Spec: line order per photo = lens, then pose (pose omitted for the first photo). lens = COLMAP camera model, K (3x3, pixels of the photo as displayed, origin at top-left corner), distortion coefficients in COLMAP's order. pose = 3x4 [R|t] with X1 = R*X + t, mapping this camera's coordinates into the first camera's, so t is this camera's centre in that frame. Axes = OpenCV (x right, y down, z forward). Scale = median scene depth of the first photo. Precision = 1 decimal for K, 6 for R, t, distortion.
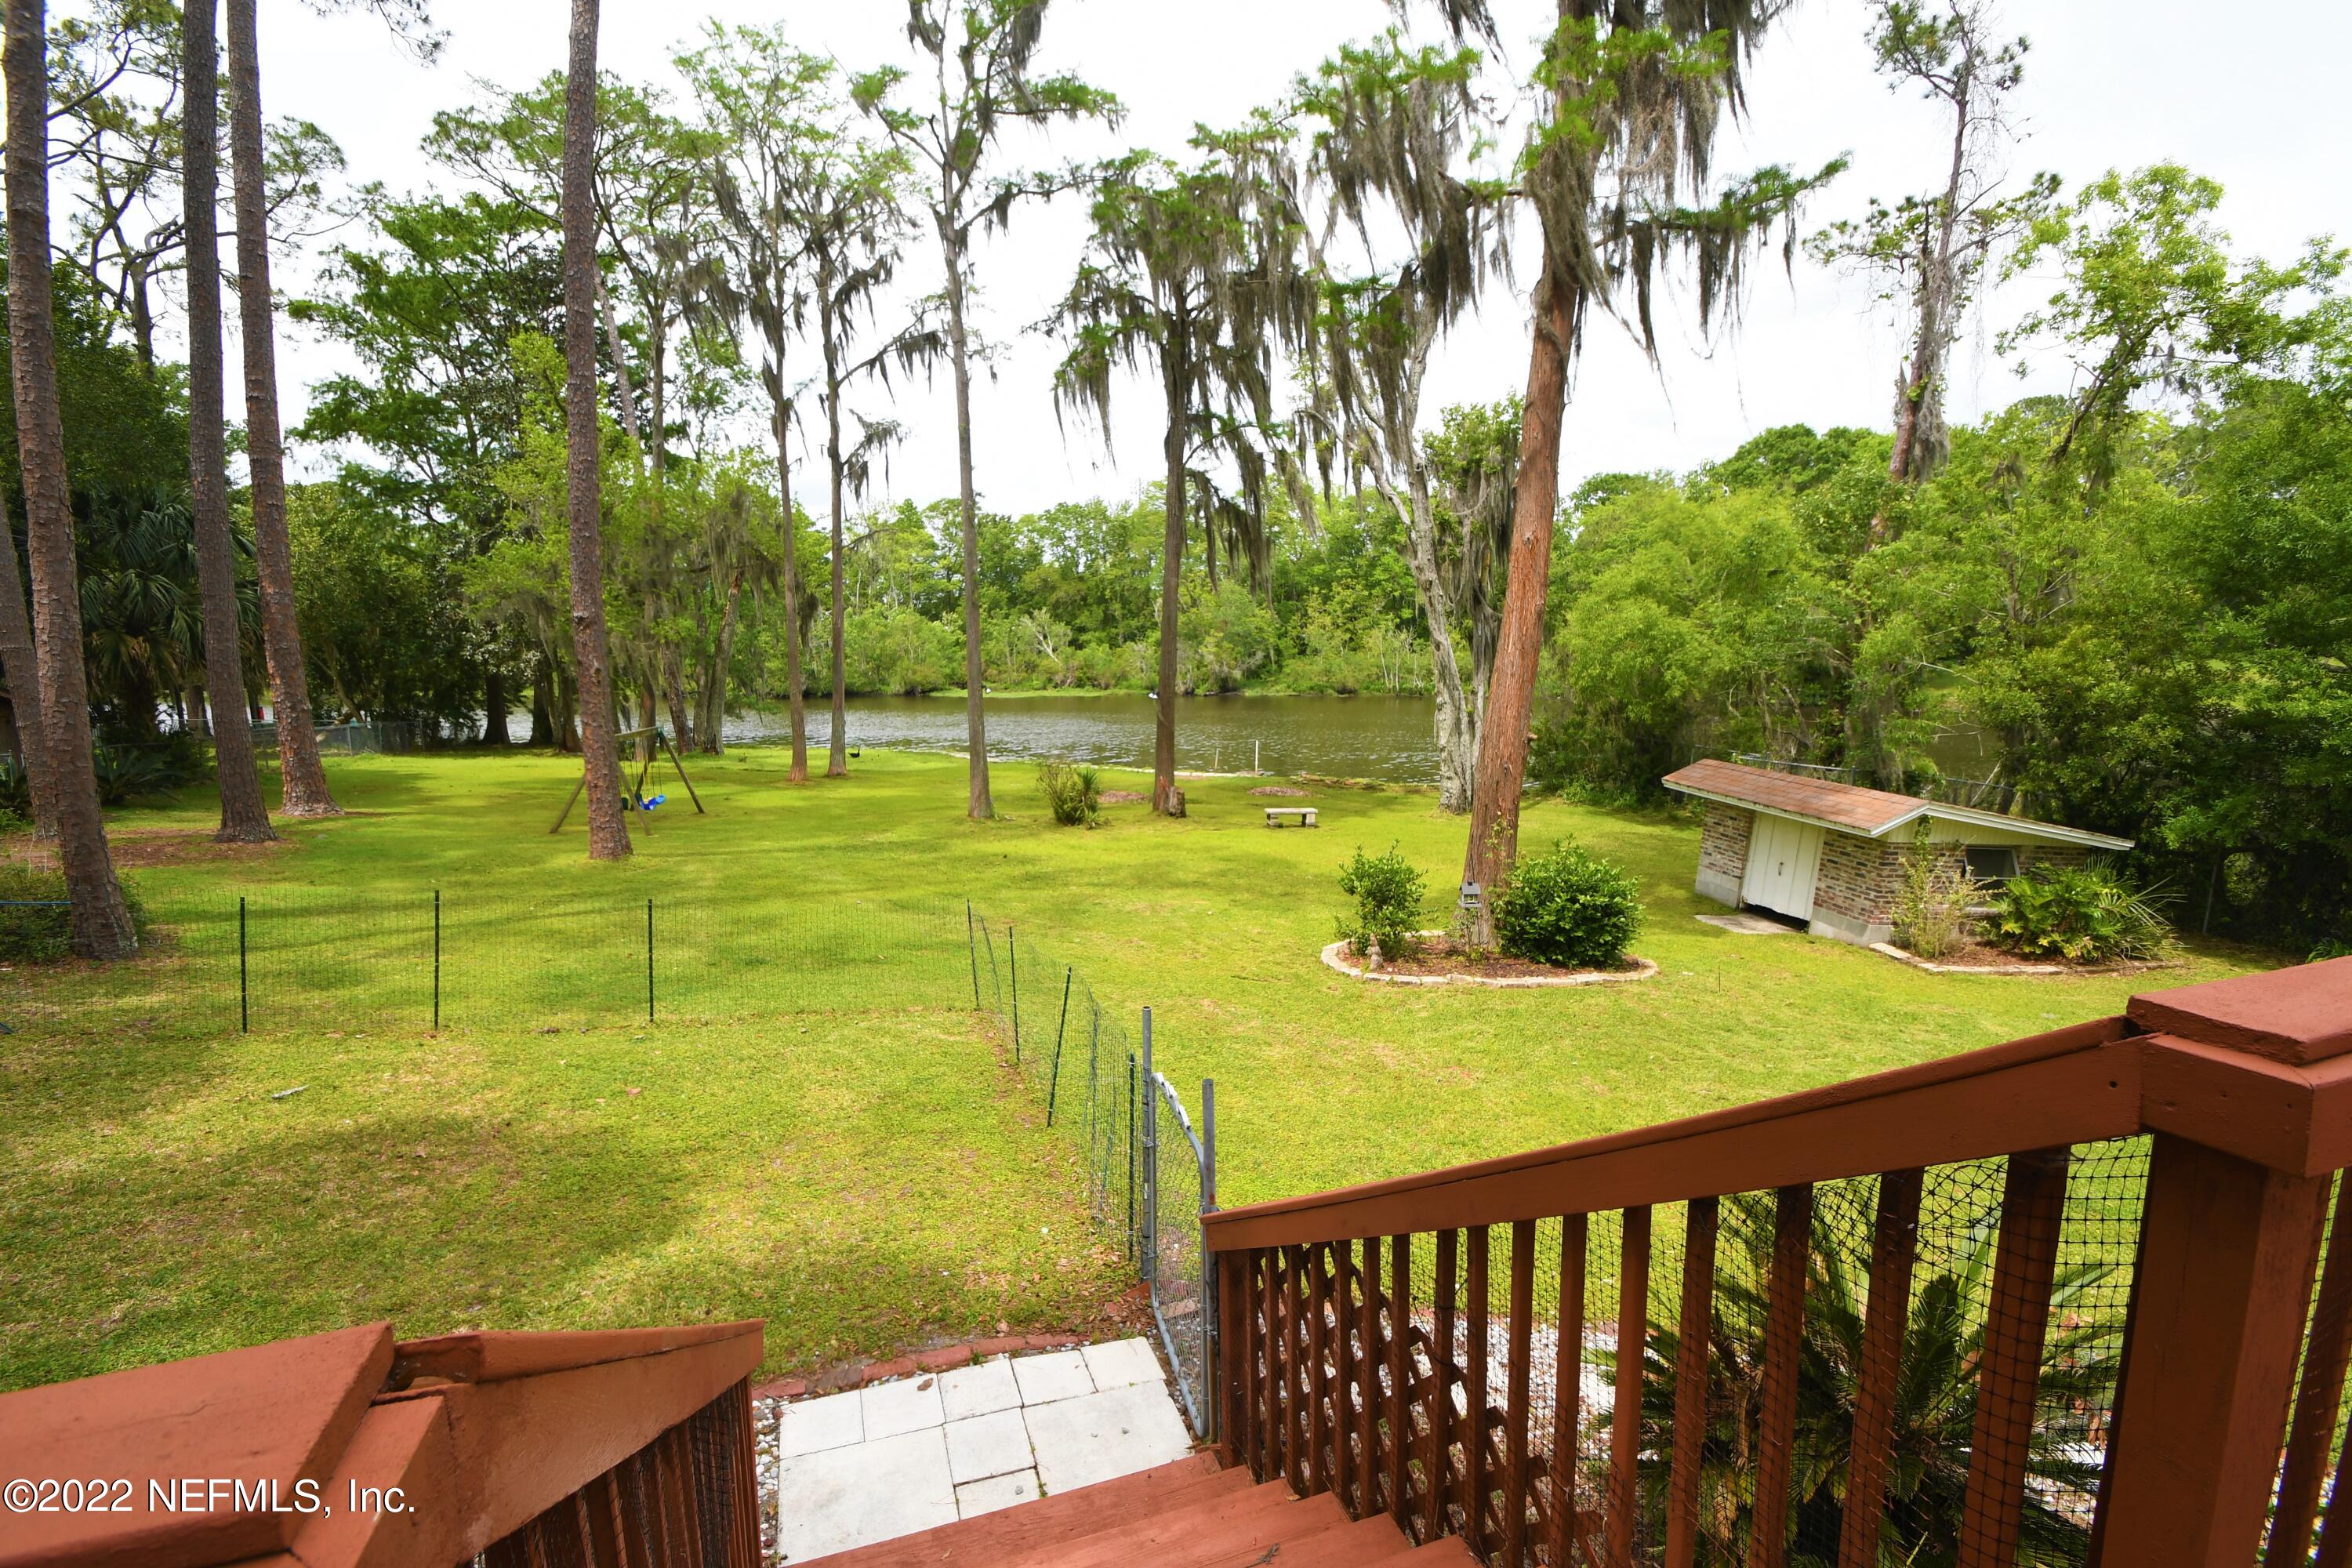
lens RADIAL K [[1030.8, 0, 1163.5], [0, 1030.8, 799.6], [0, 0, 1]] dist [0.007177, -0.013052]
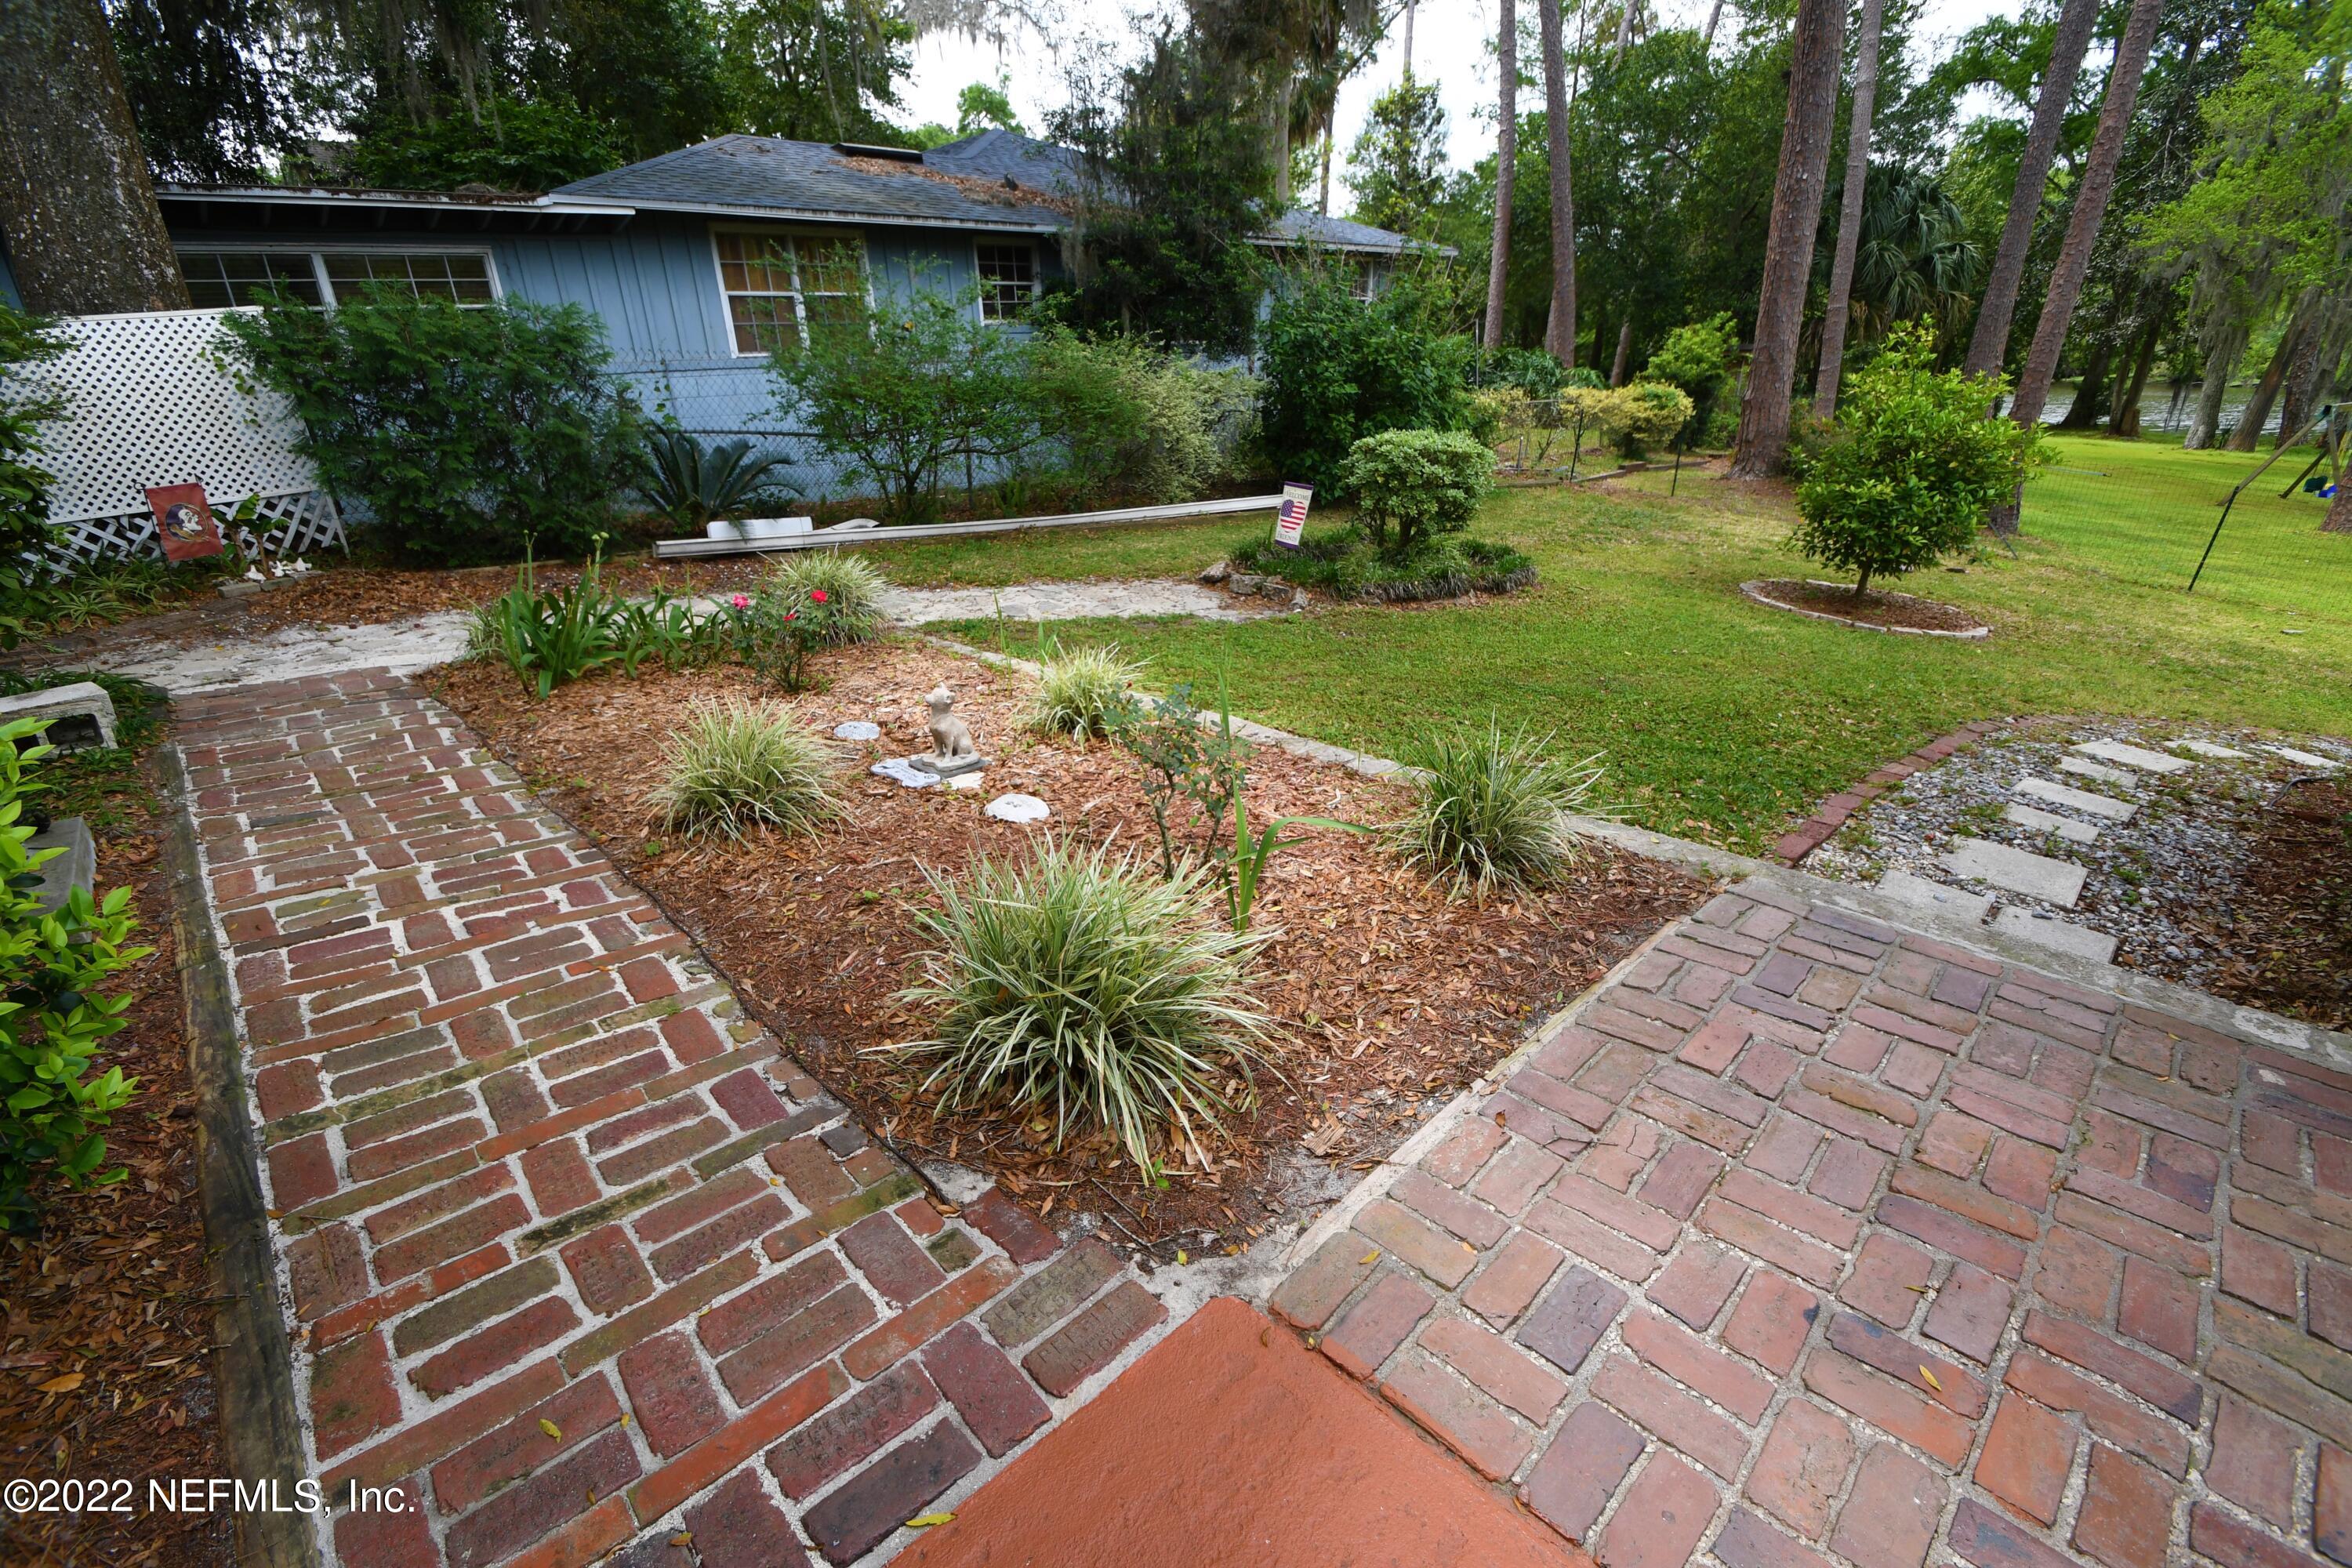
lens RADIAL K [[1029.5, 0, 1164.1], [0, 1029.5, 791.8], [0, 0, 1]] dist [0.017041, -0.019513]
pose [[0.406380, 0.350829, -0.843667, -0.071295], [-0.109032, 0.935370, 0.336444, 0.055038], [0.907175, -0.044738, 0.418367, -0.256652]]
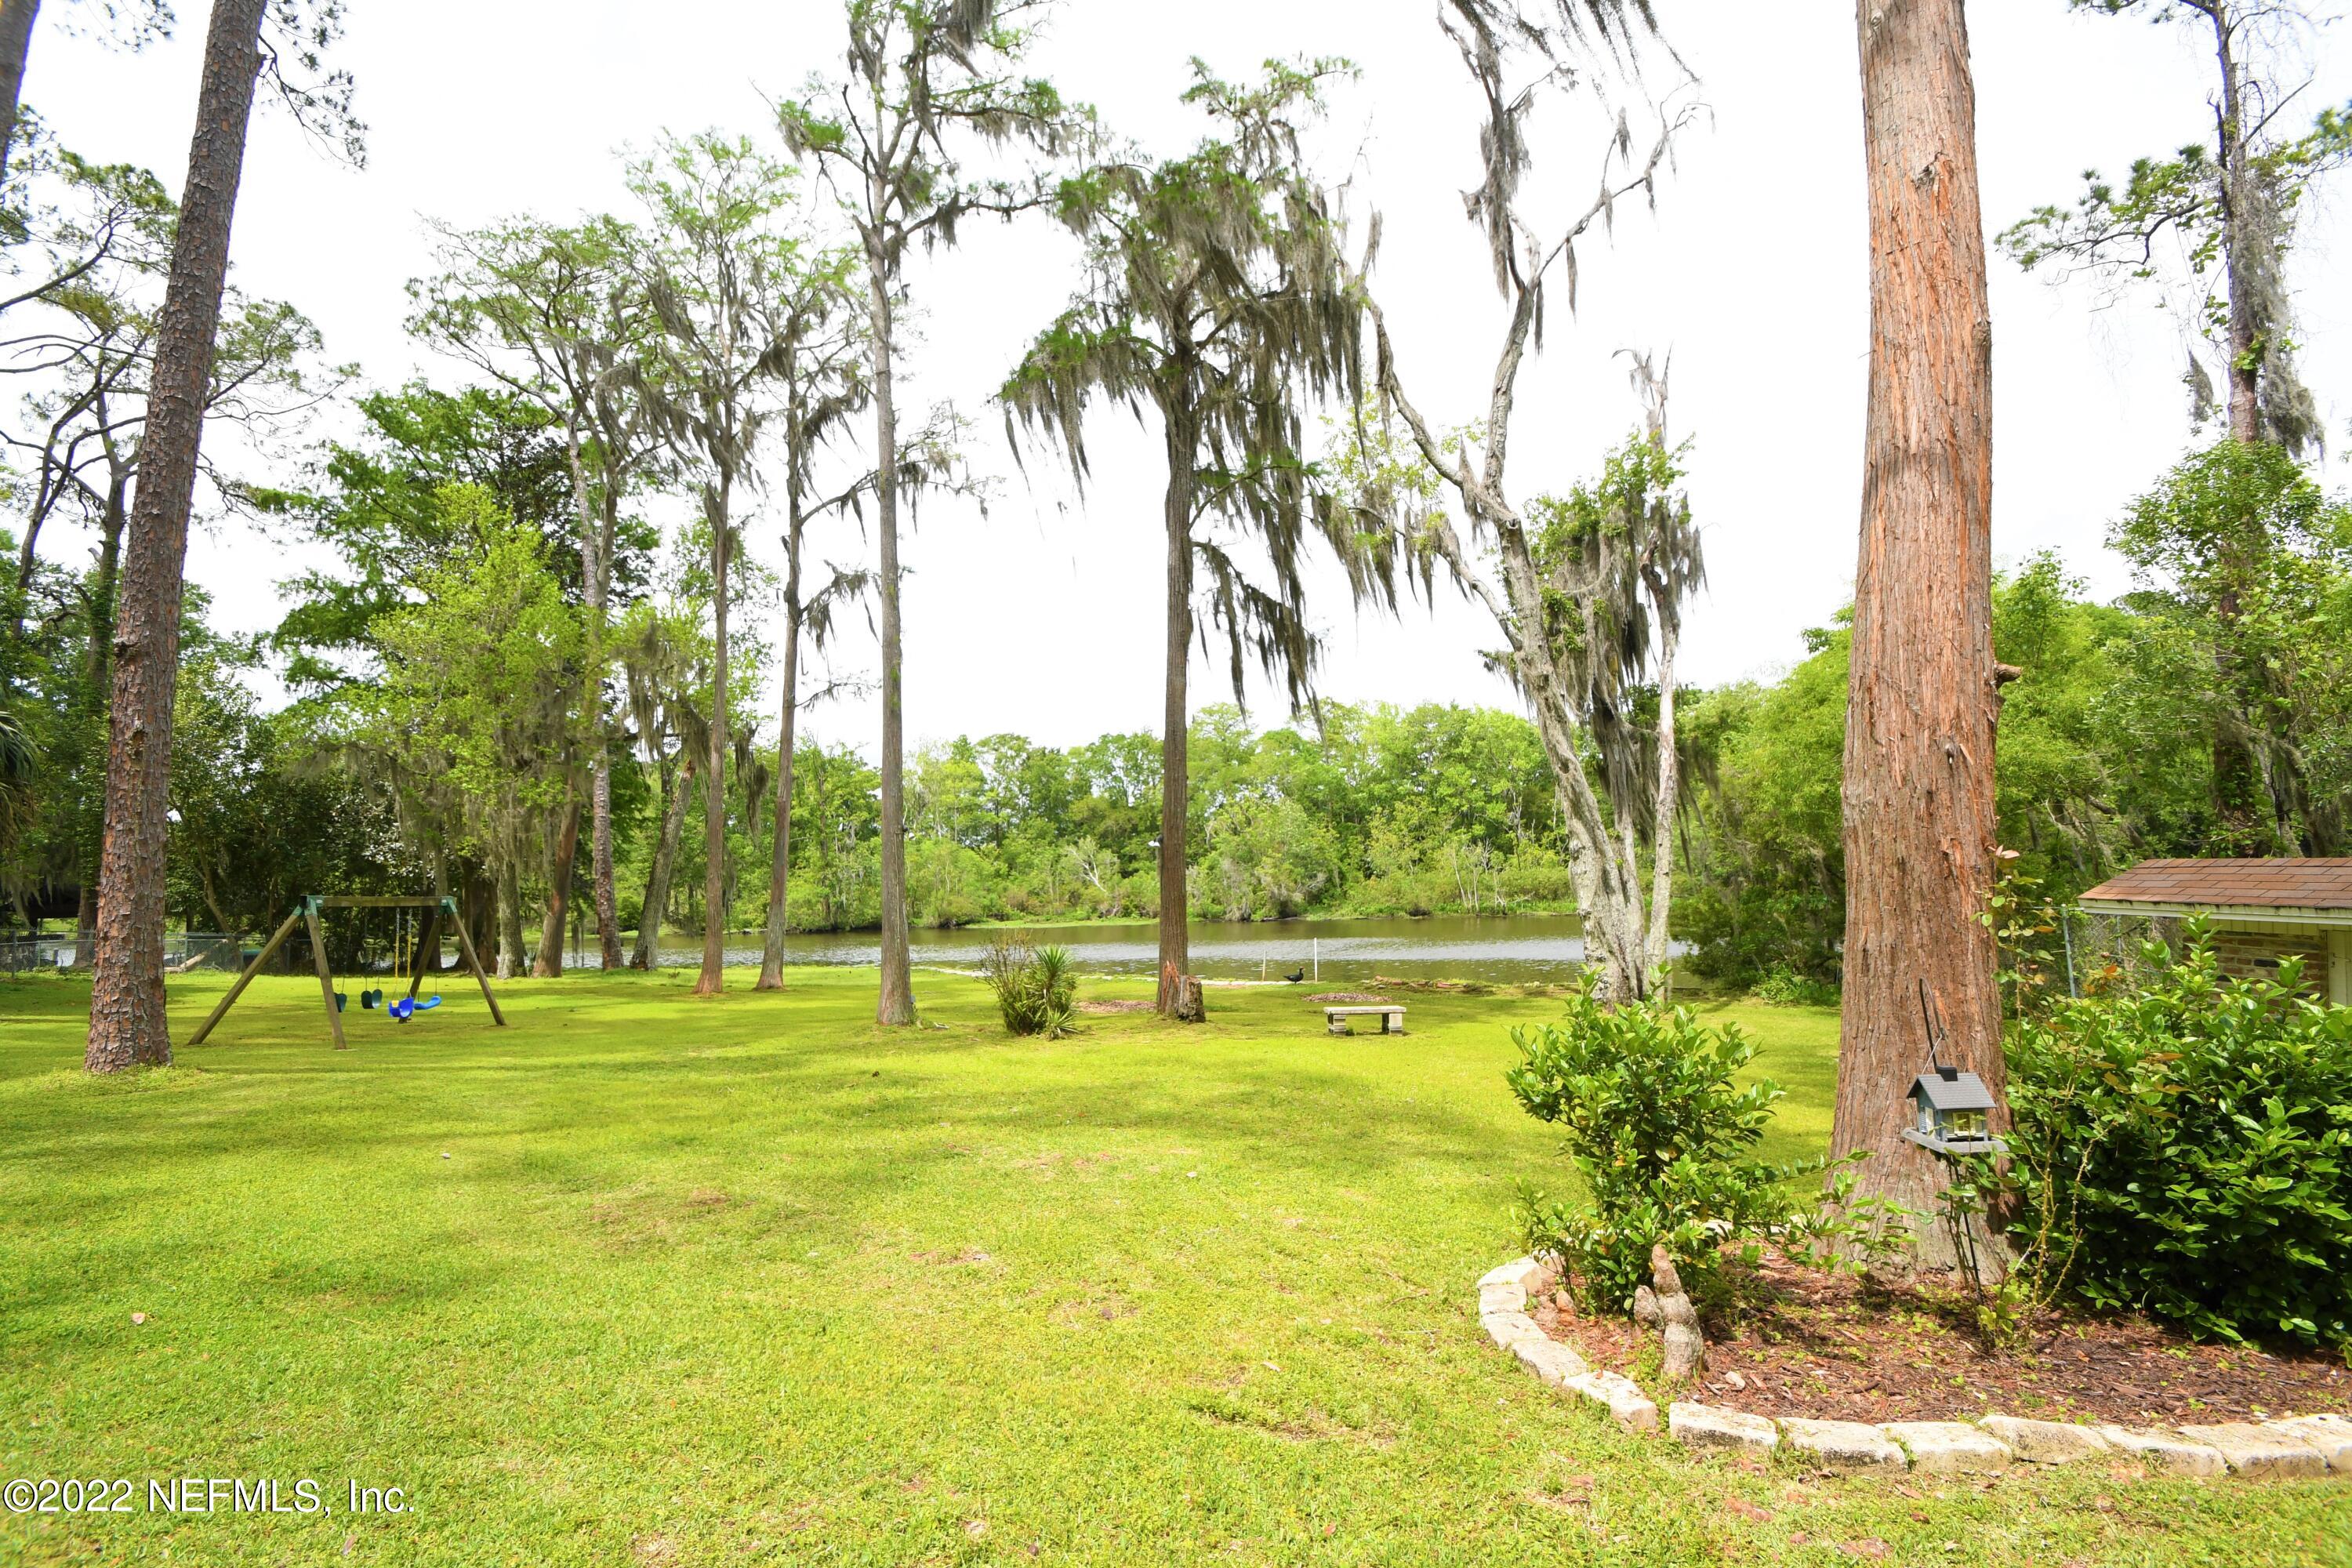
lens RADIAL K [[1029.5, 0, 1164.1], [0, 1029.5, 791.8], [0, 0, 1]] dist [0.017041, -0.019513]
pose [[0.997898, -0.026613, -0.059080, 0.037579], [0.011367, 0.969521, -0.244746, 0.034599], [0.063792, 0.243561, 0.967786, 0.314312]]
